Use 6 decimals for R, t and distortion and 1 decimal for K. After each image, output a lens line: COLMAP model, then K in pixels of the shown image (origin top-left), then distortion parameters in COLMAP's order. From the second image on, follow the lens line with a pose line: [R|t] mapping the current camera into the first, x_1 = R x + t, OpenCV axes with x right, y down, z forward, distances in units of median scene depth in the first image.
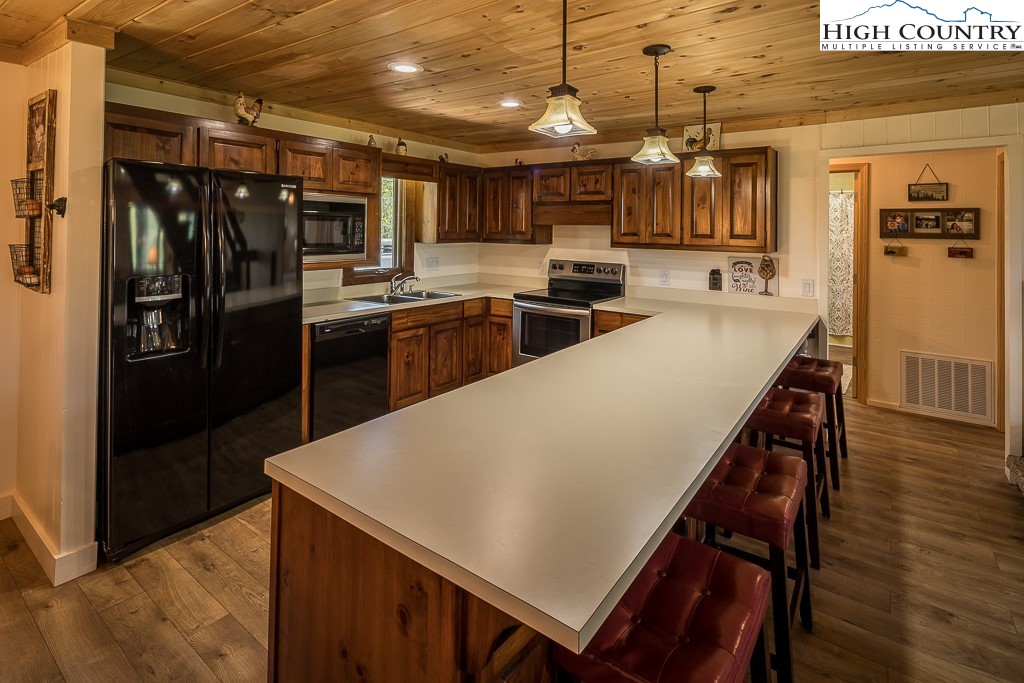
lens RADIAL K [[504.5, 0, 511.9], [0, 504.5, 220.4], [0, 0, 1]] dist [0.005916, -0.004011]
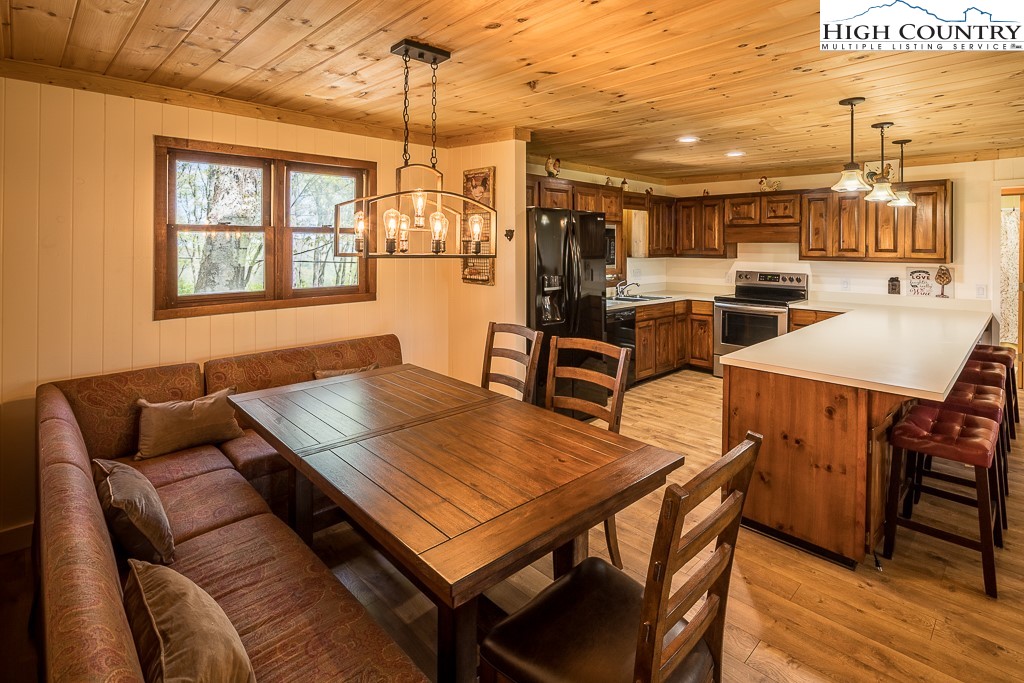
lens RADIAL K [[504.5, 0, 514.2], [0, 504.5, 245.0], [0, 0, 1]] dist [0.005916, -0.004011]
pose [[0.986297, -0.008904, -0.164736, -0.300379], [0.010852, 0.999881, 0.010924, -0.006096], [0.164619, -0.012562, 0.986277, -0.364100]]
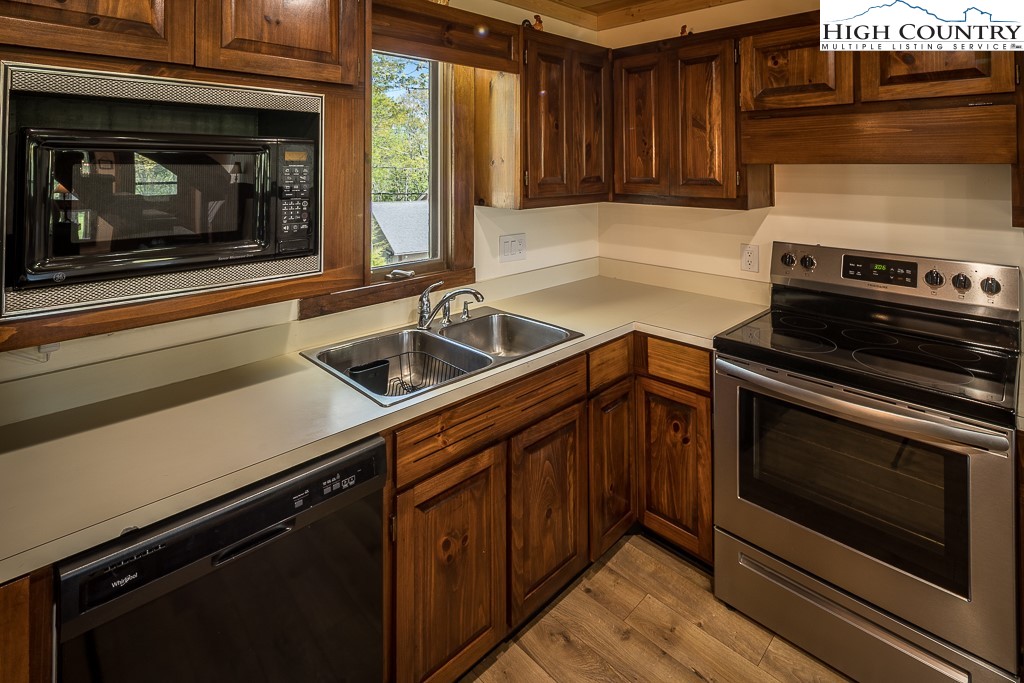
lens RADIAL K [[517.4, 0, 512.3], [0, 517.4, 152.8], [0, 0, 1]] dist [-0.000162, -0.000429]
pose [[0.987911, -0.018180, -0.153951, -0.093439], [0.016389, 0.999782, -0.012898, 0.001438], [0.154152, 0.010219, 0.987994, 0.597201]]
